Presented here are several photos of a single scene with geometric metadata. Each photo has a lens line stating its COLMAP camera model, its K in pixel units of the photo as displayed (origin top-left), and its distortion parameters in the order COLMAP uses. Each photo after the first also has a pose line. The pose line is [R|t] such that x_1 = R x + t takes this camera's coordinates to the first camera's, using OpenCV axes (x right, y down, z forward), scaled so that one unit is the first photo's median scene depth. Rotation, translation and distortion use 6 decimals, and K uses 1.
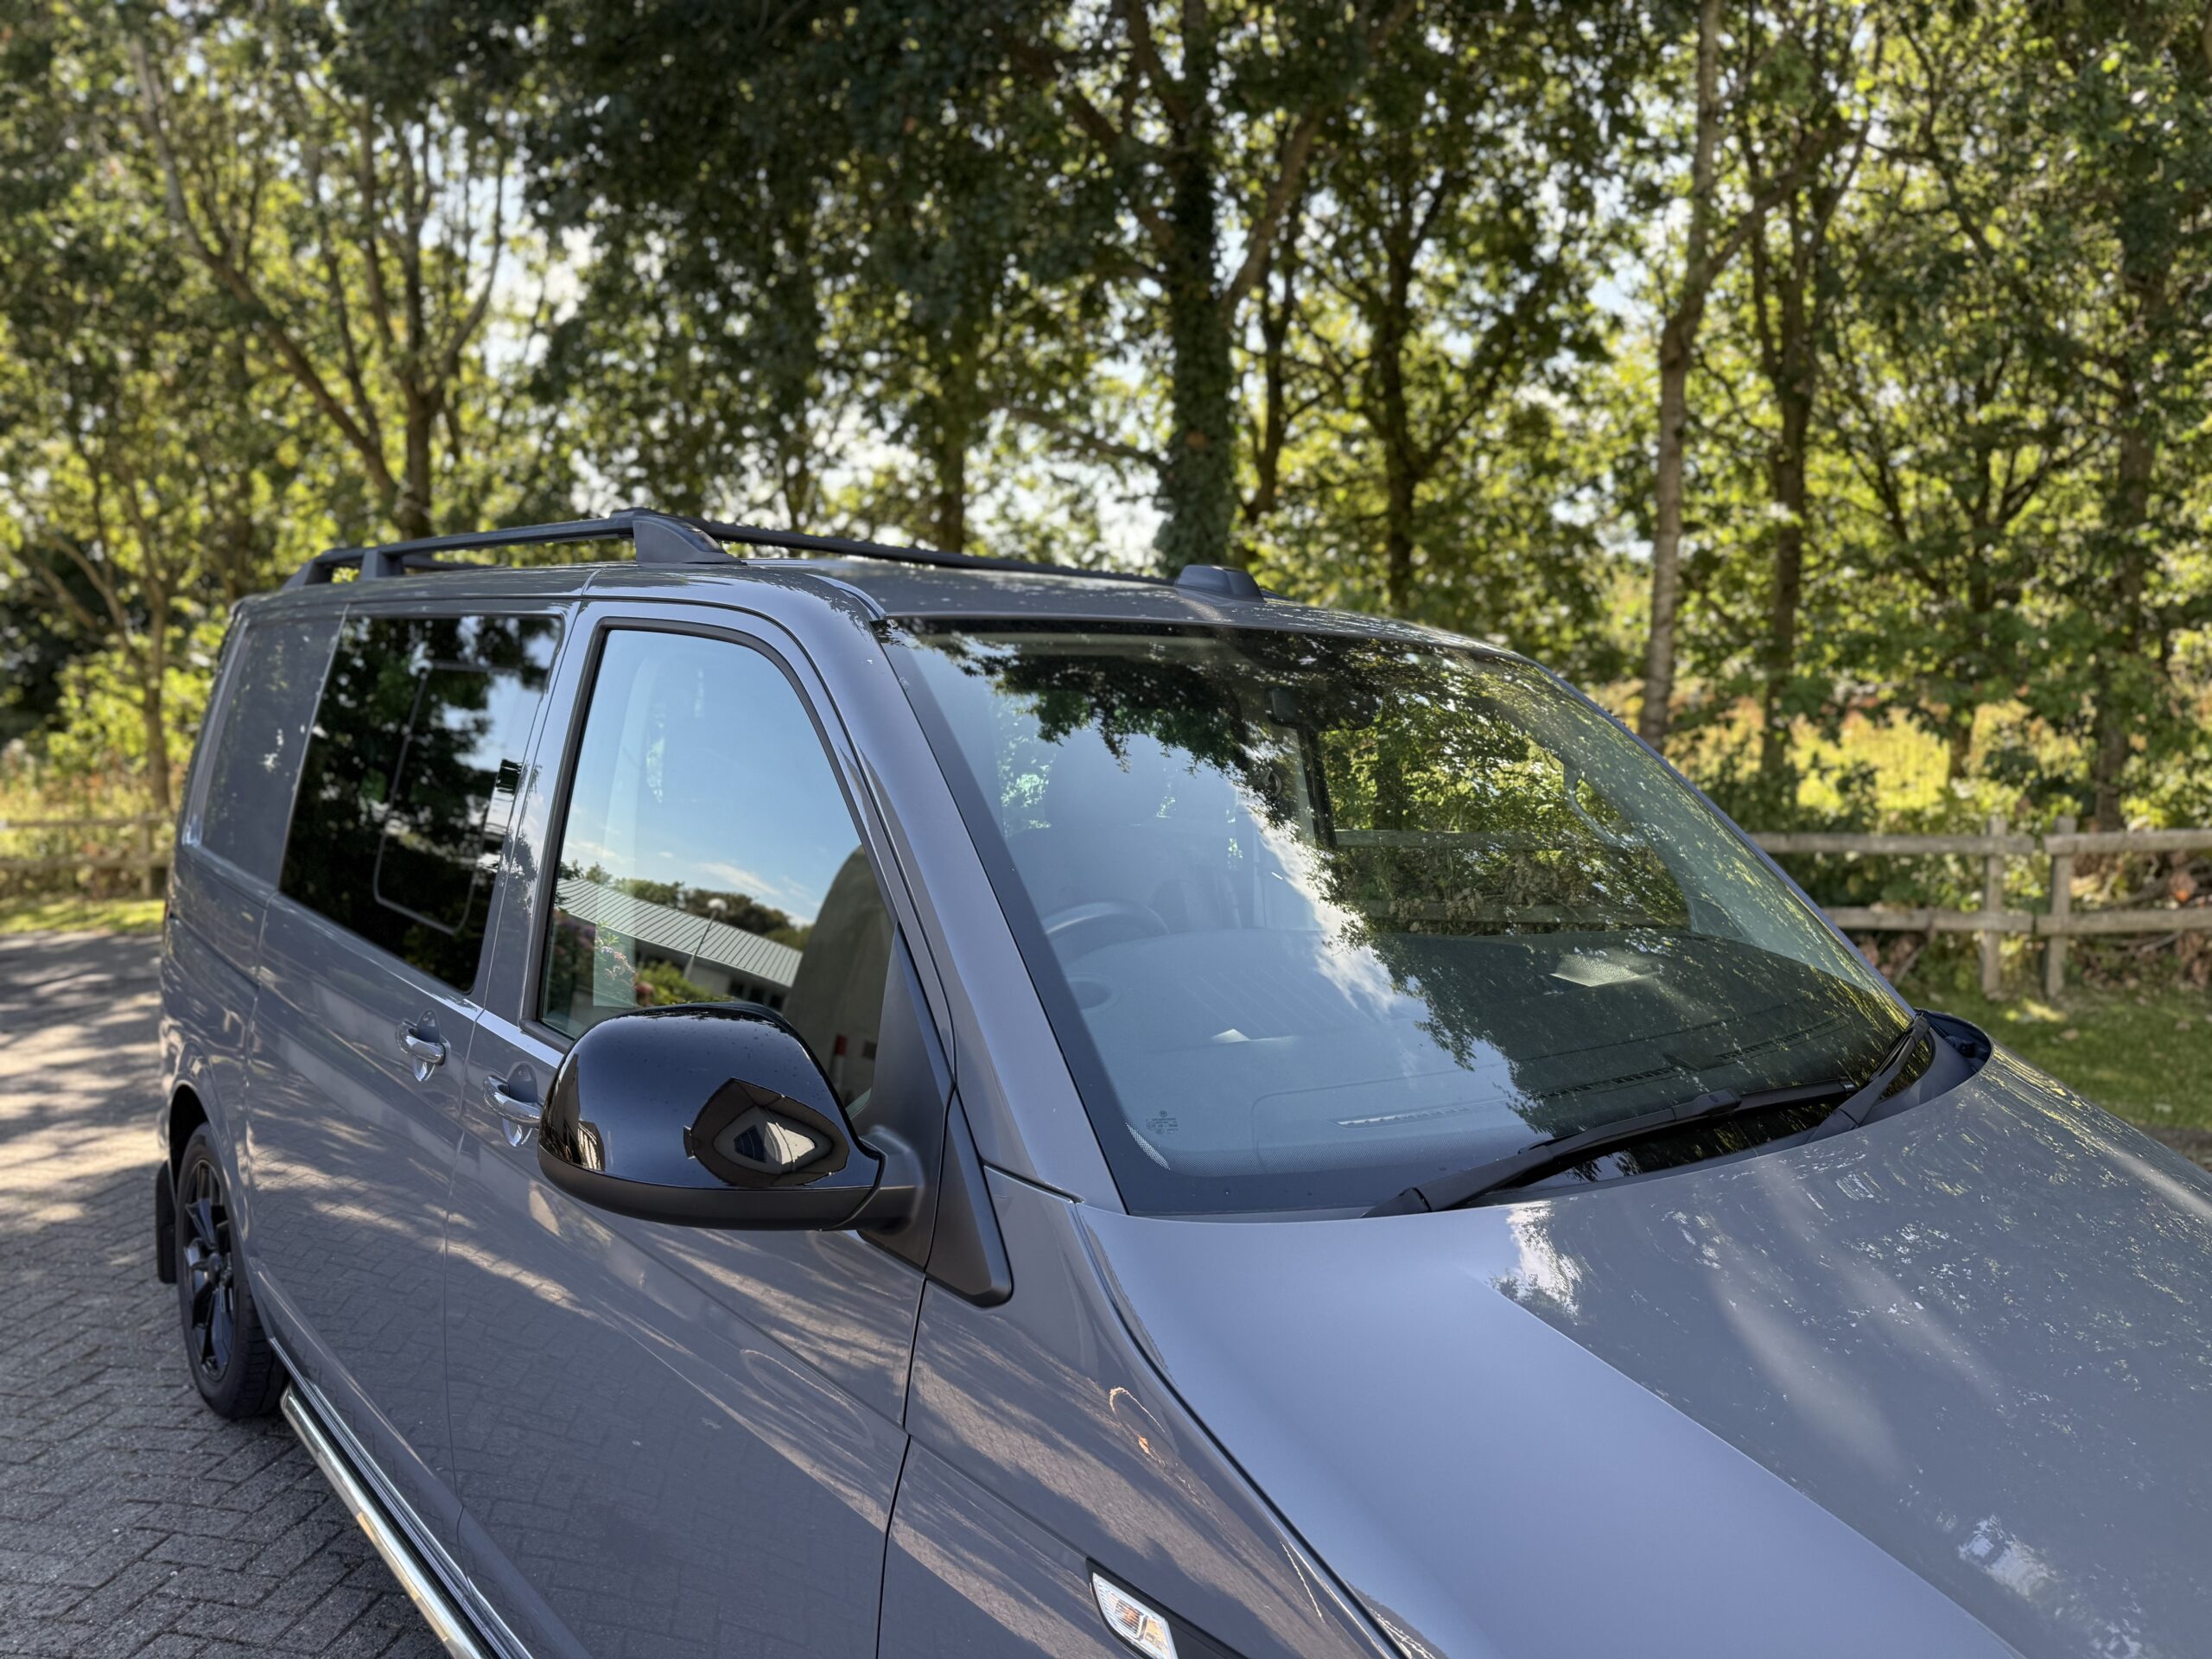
lens RADIAL K [[1545.4, 0, 1102.8], [0, 1545.4, 856.4], [0, 0, 1]] dist [0.004878, -0.015876]
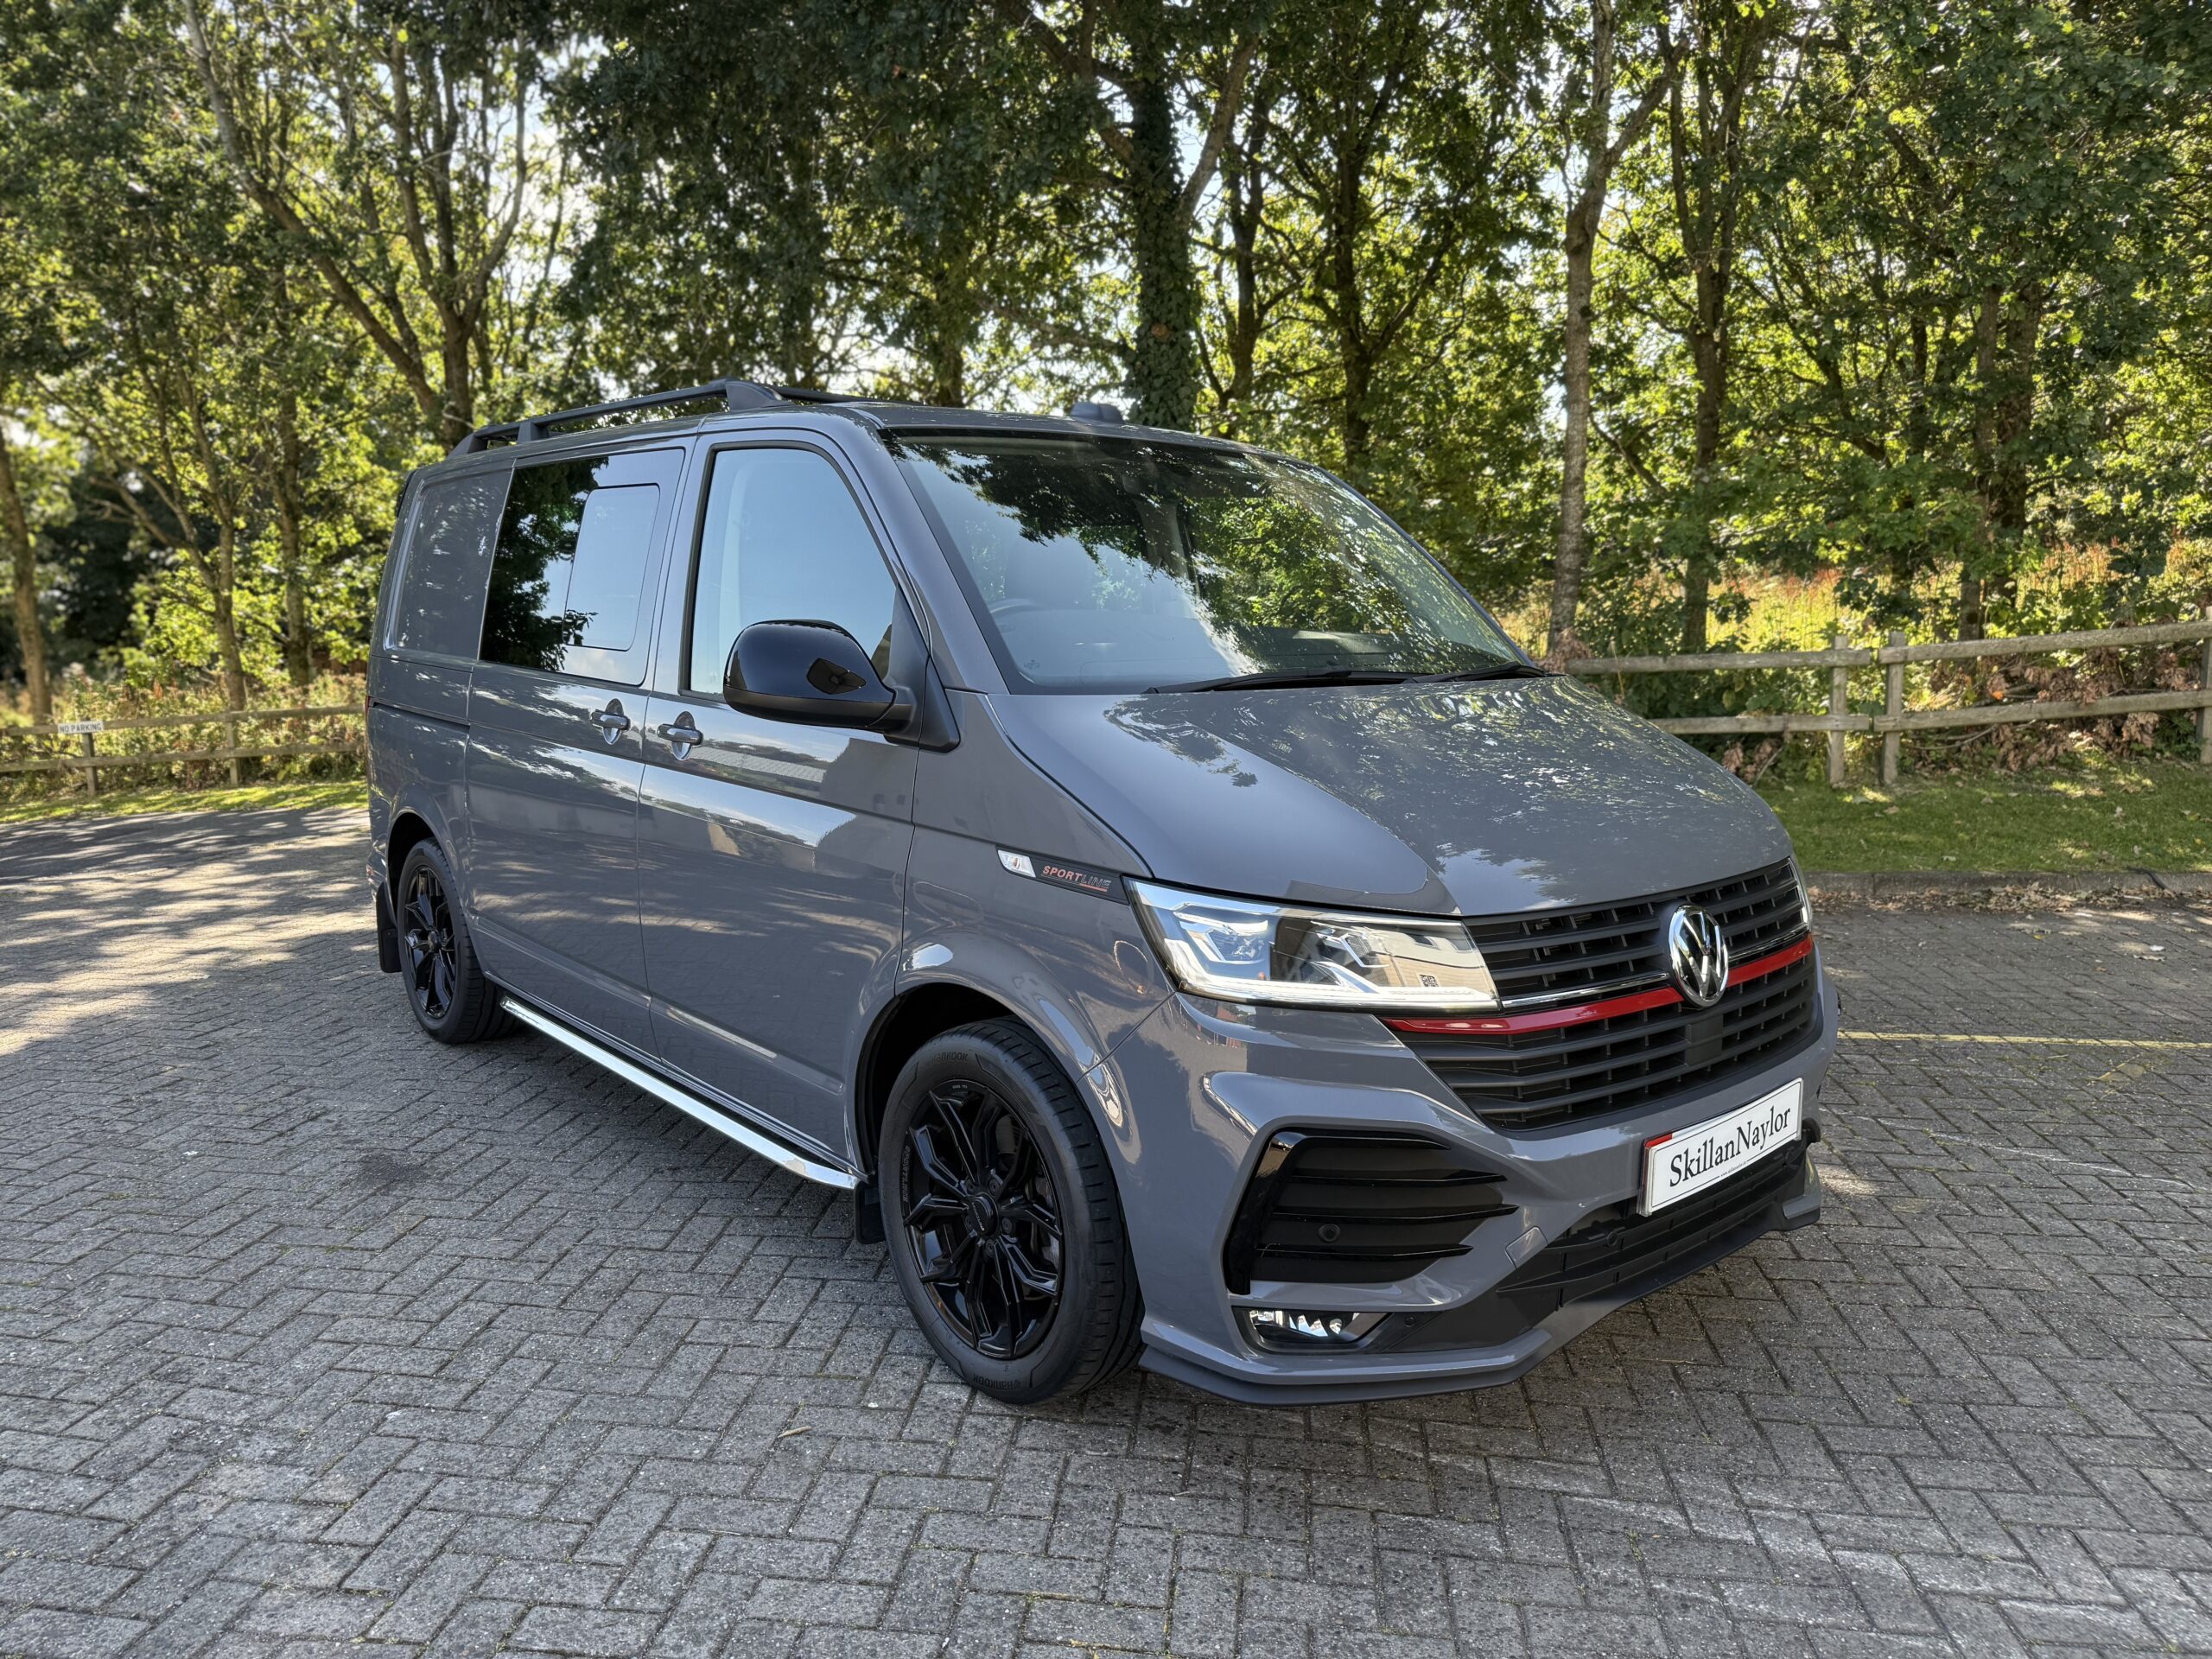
lens RADIAL K [[1545.4, 0, 1102.8], [0, 1545.4, 856.4], [0, 0, 1]] dist [0.004878, -0.015876]
pose [[0.999499, -0.028967, -0.012718, 0.015104], [0.029658, 0.997876, 0.057998, 0.032868], [0.011011, -0.058346, 0.998236, -0.106350]]
